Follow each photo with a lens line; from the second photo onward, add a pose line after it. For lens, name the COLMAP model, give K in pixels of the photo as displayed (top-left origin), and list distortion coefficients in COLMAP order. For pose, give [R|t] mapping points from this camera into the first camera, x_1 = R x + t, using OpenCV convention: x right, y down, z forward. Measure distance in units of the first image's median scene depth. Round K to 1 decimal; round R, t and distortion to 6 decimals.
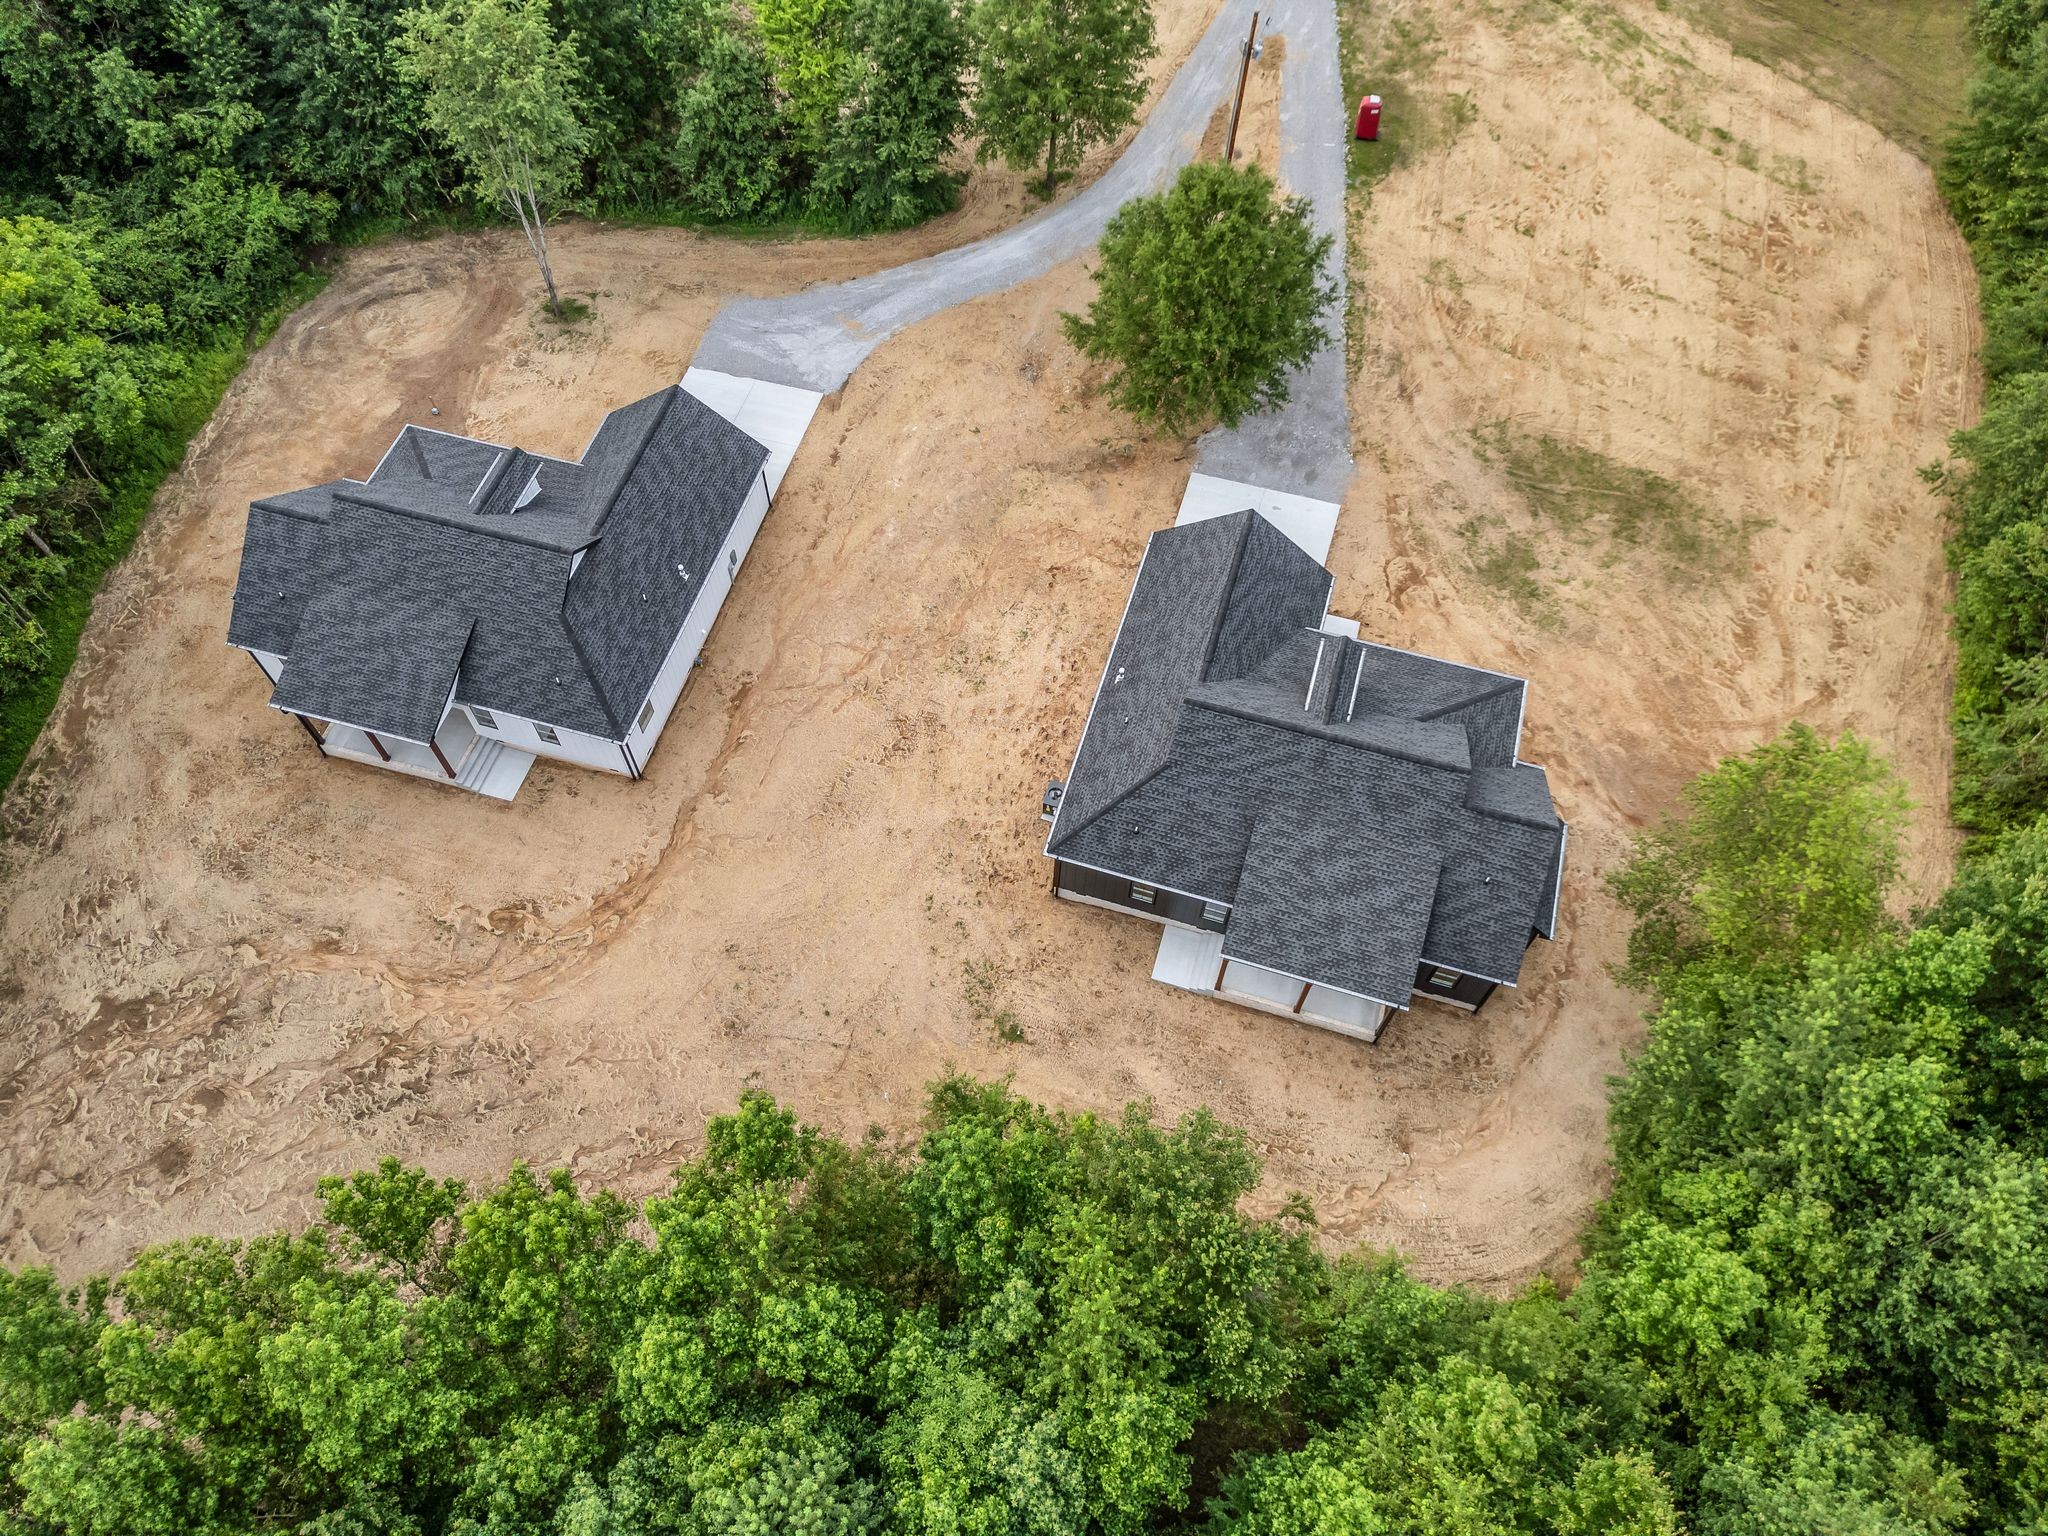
lens RADIAL K [[1437.7, 0, 1020.3], [0, 1437.7, 763.6], [0, 0, 1]] dist [0.079067, -0.079065]
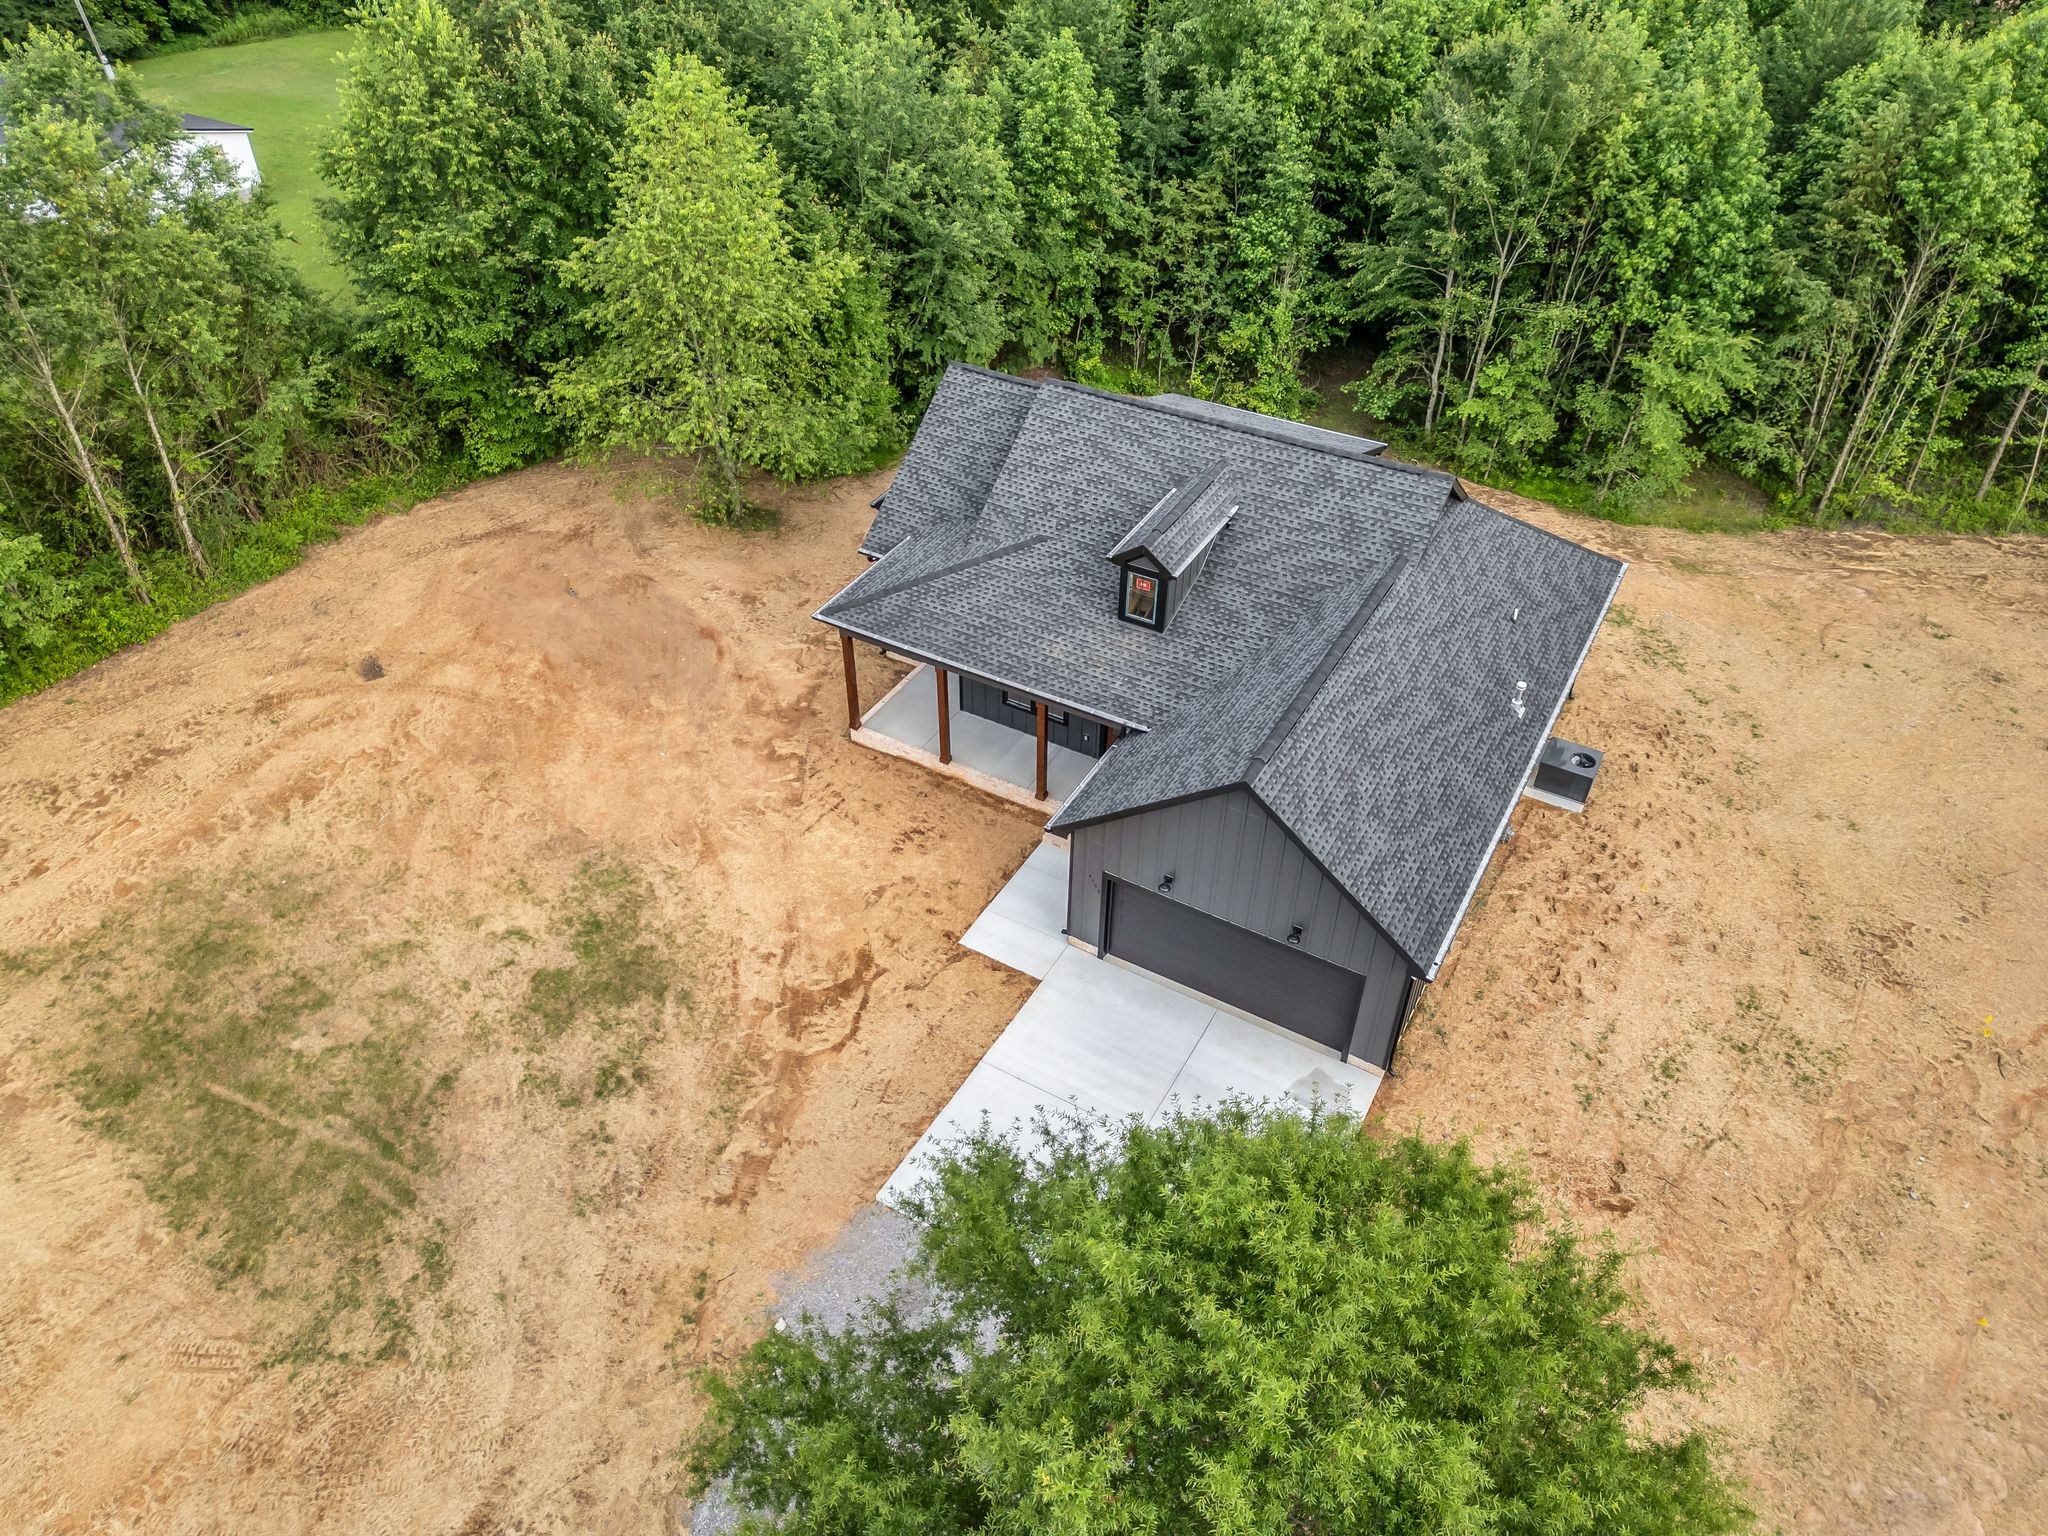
lens RADIAL K [[1437.7, 0, 1020.3], [0, 1437.7, 763.6], [0, 0, 1]] dist [0.079067, -0.079065]
pose [[-0.975790, -0.155098, 0.154201, 0.137856], [0.174557, -0.127499, 0.976358, -0.526860], [-0.131771, 0.979637, 0.151486, 0.802185]]
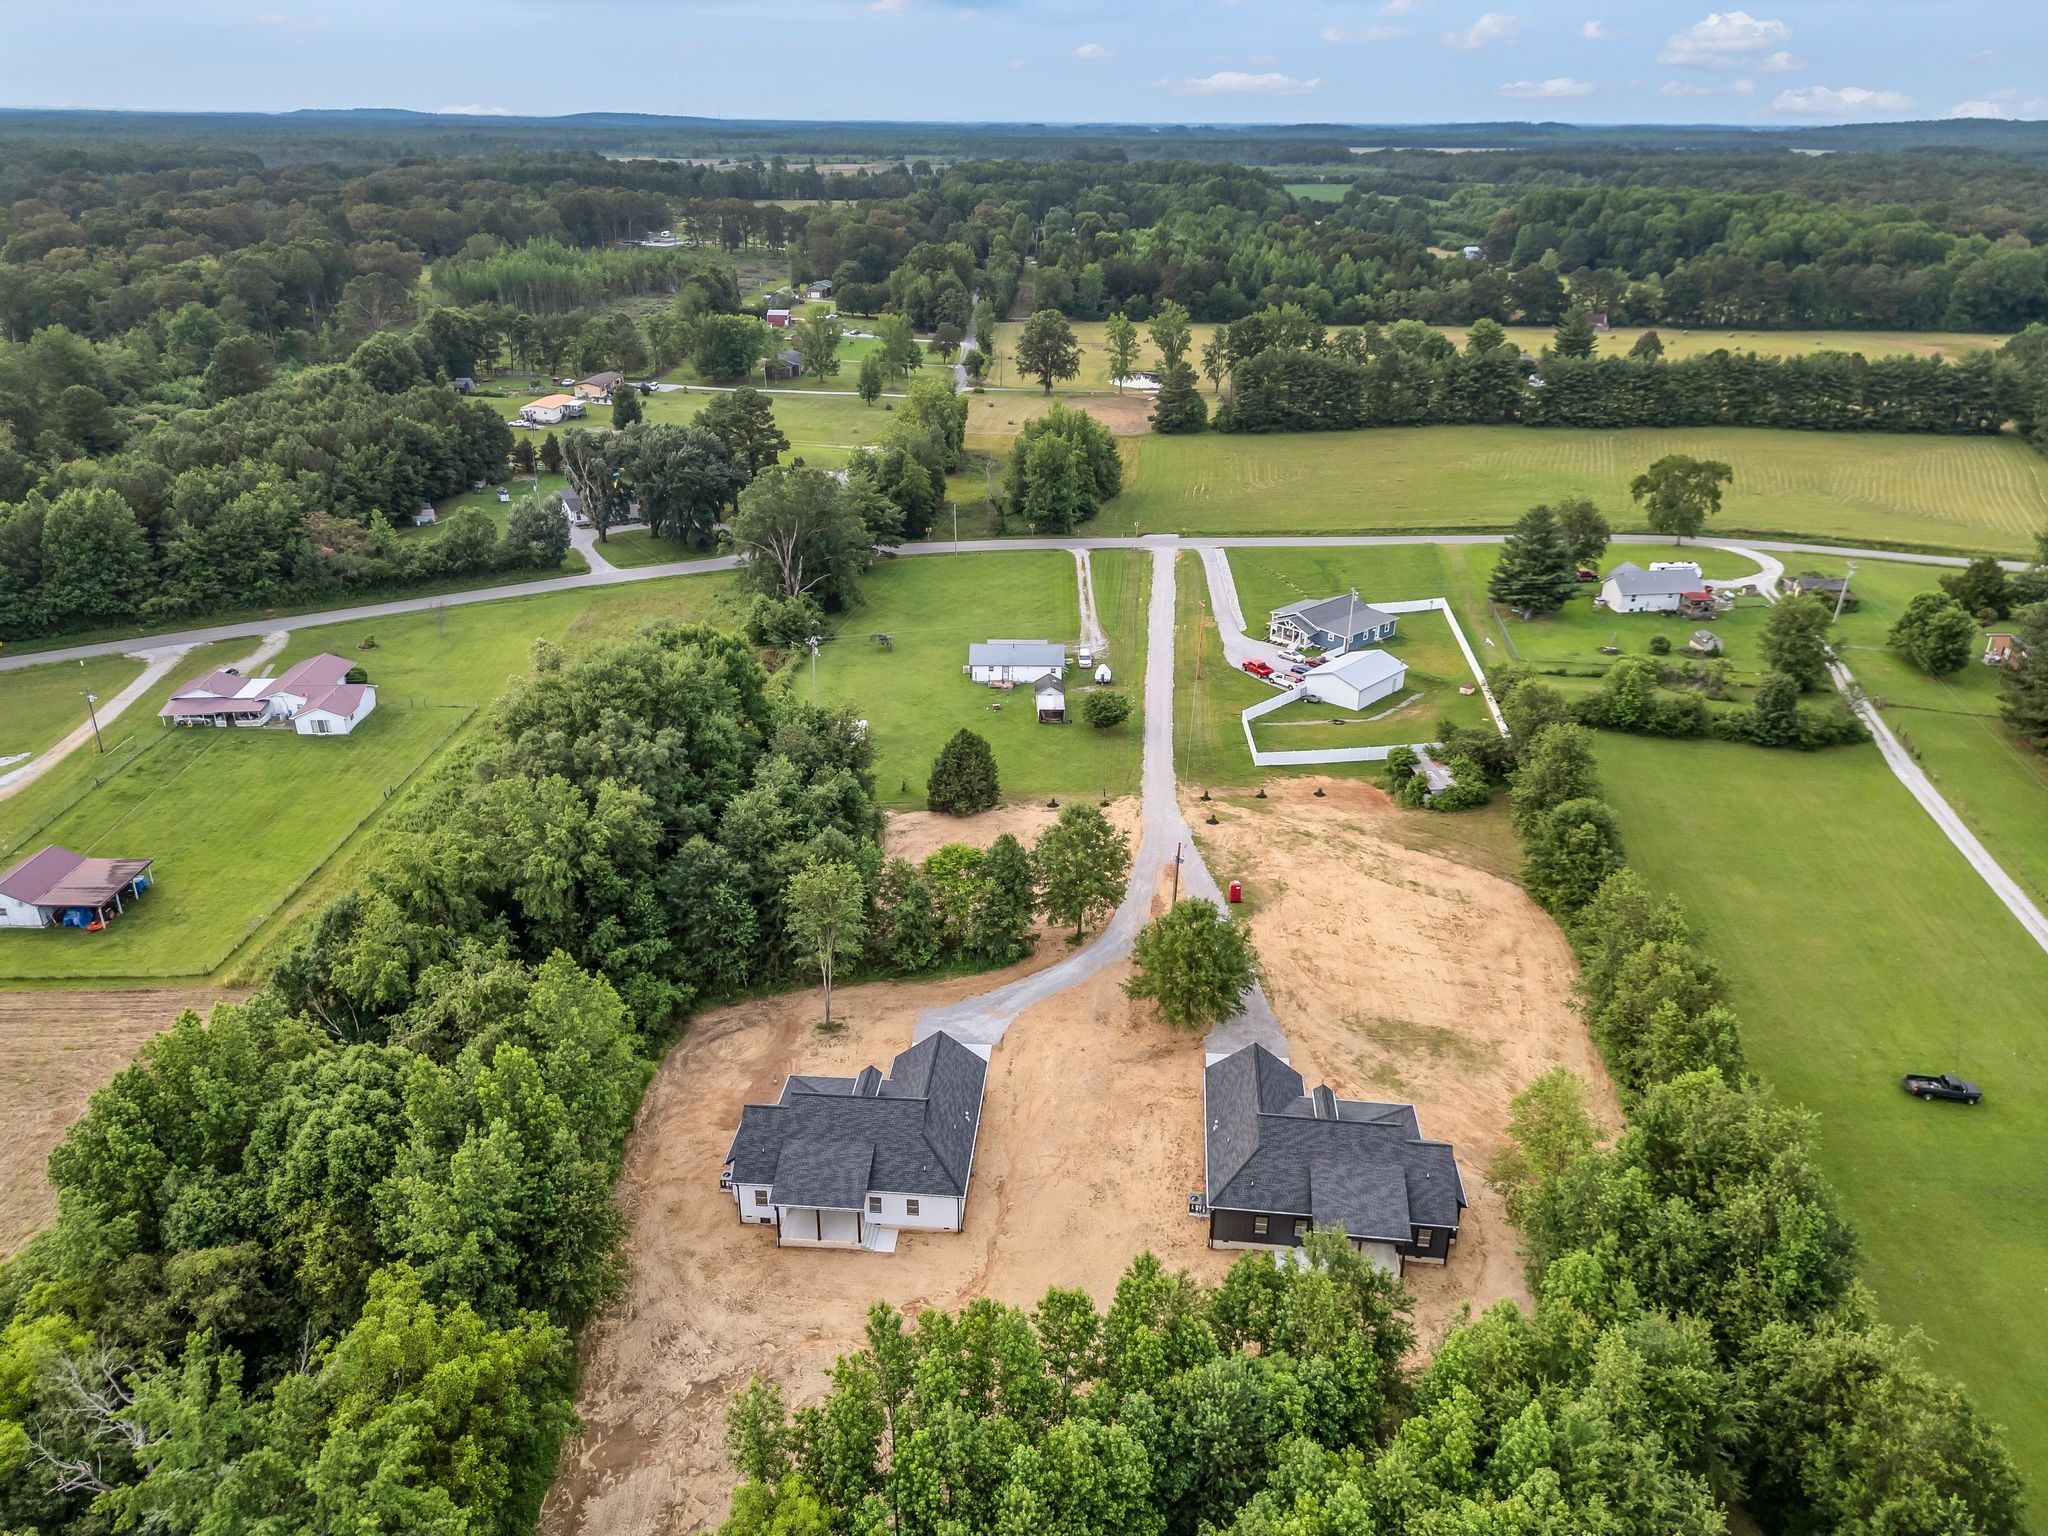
lens RADIAL K [[1437.7, 0, 1020.3], [0, 1437.7, 763.6], [0, 0, 1]] dist [0.079067, -0.079065]
pose [[0.981567, -0.083601, 0.171866, -0.395484], [0.166233, 0.817180, -0.551890, 0.468919], [-0.094307, 0.570287, 0.816014, -0.682575]]
